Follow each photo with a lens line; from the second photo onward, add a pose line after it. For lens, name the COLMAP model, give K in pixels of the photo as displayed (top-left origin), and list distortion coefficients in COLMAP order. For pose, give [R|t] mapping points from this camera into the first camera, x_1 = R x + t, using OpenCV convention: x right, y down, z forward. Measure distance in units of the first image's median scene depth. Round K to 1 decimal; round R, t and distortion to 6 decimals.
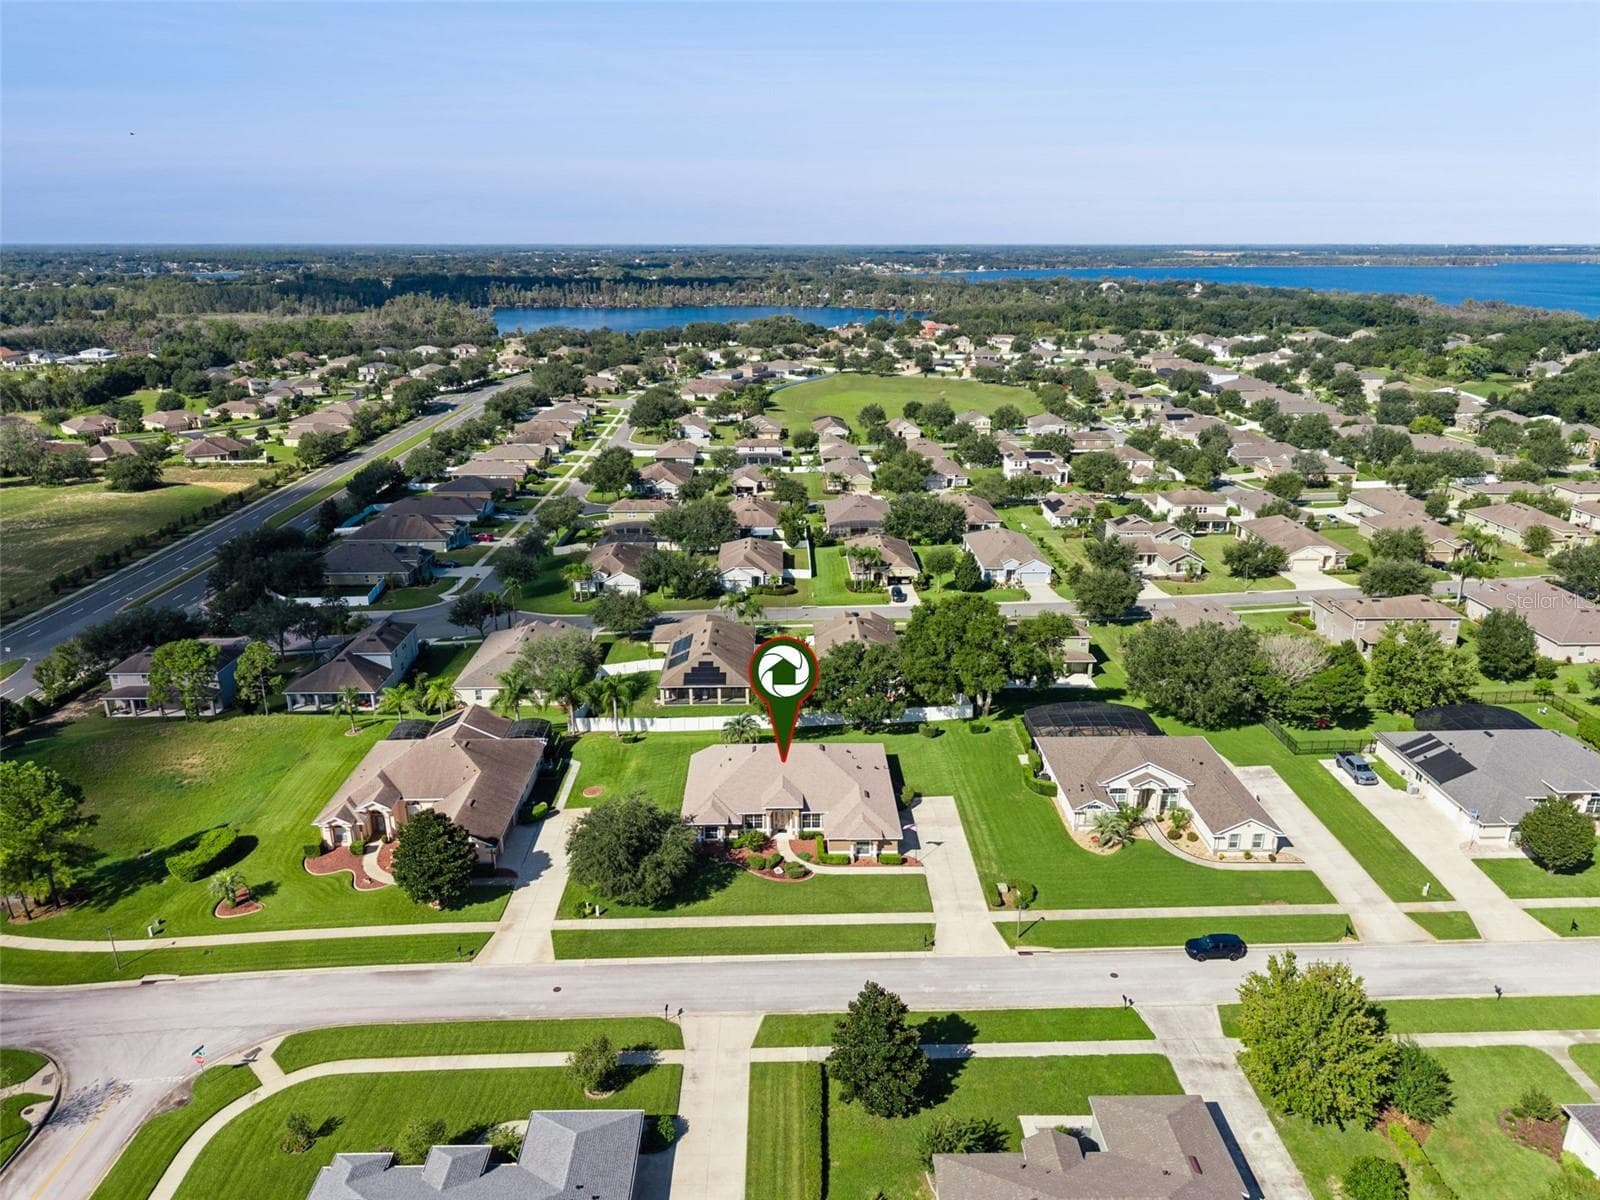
lens RADIAL K [[1056.6, 0, 796.8], [0, 1056.6, 594.8], [0, 0, 1]] dist [0.059233, -0.086446]
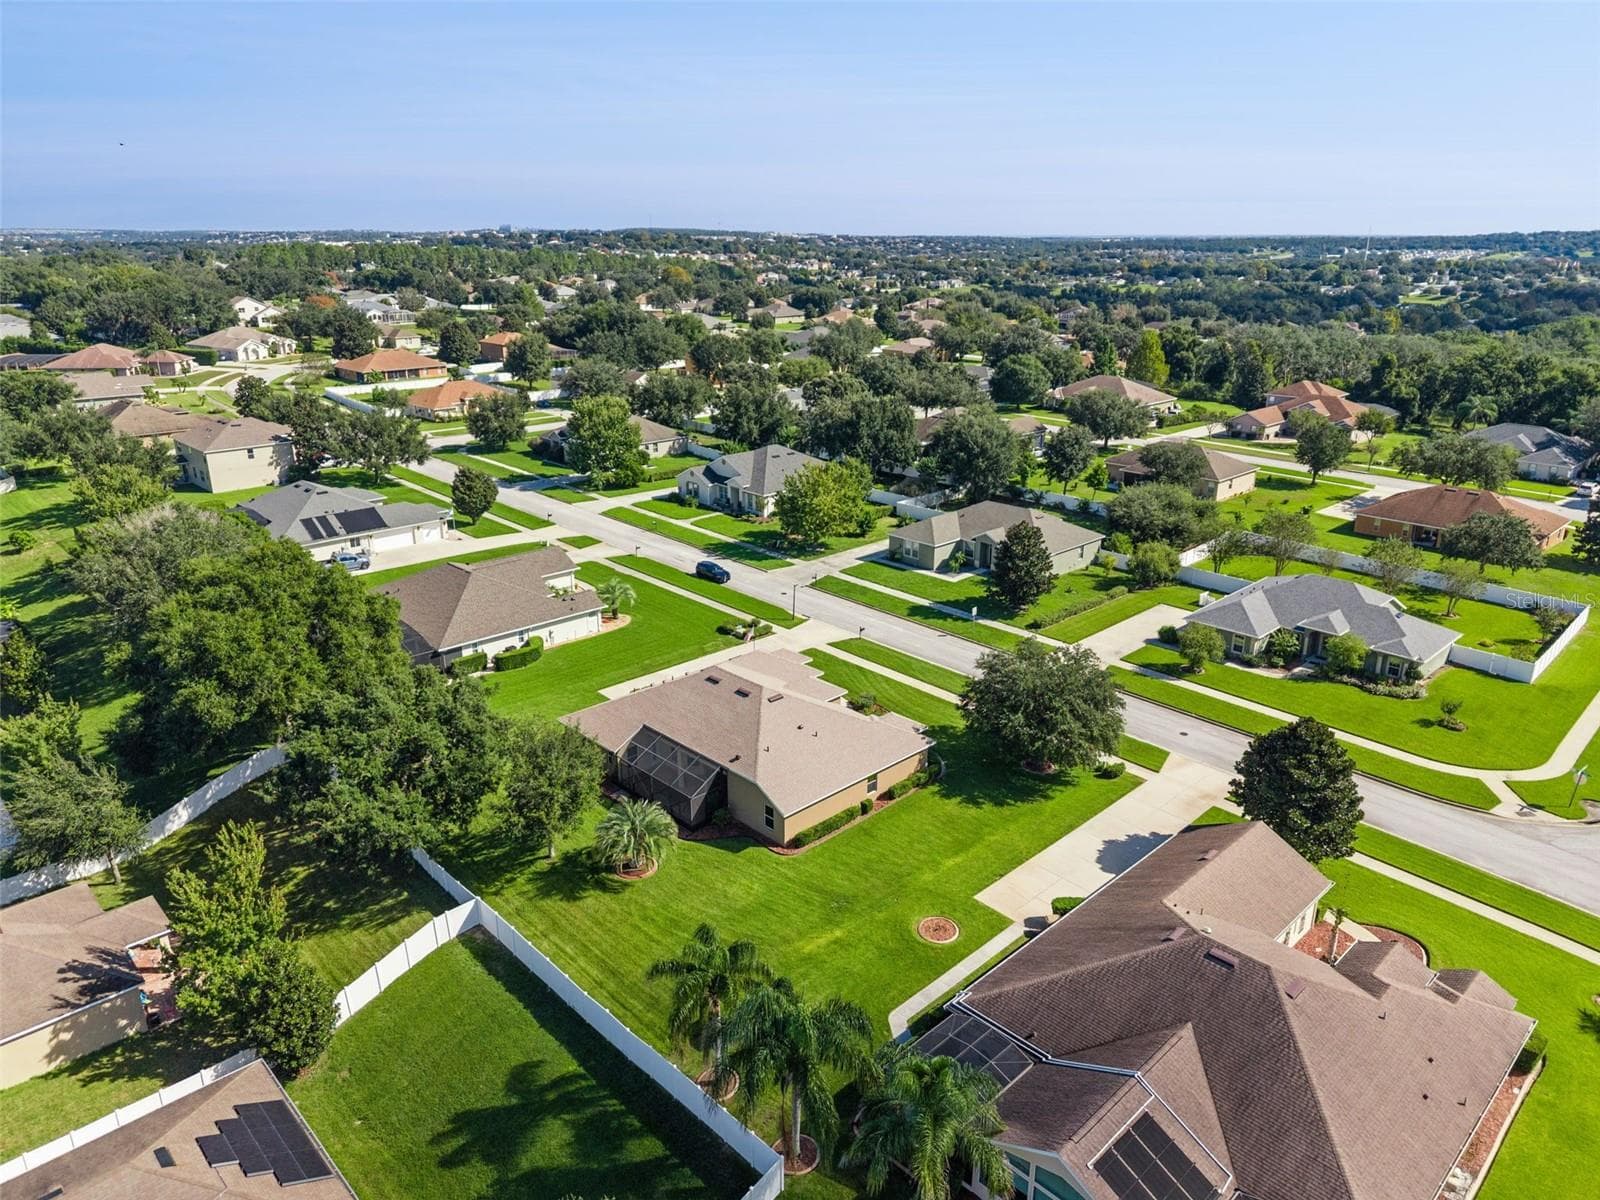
lens RADIAL K [[1069.6, 0, 802.7], [0, 1069.6, 595.3], [0, 0, 1]] dist [0.044090, -0.053028]
pose [[-0.682608, -0.229978, 0.693654, -0.528014], [0.228134, 0.834694, 0.501240, -0.247310], [-0.694263, 0.500396, -0.517303, 1.395013]]
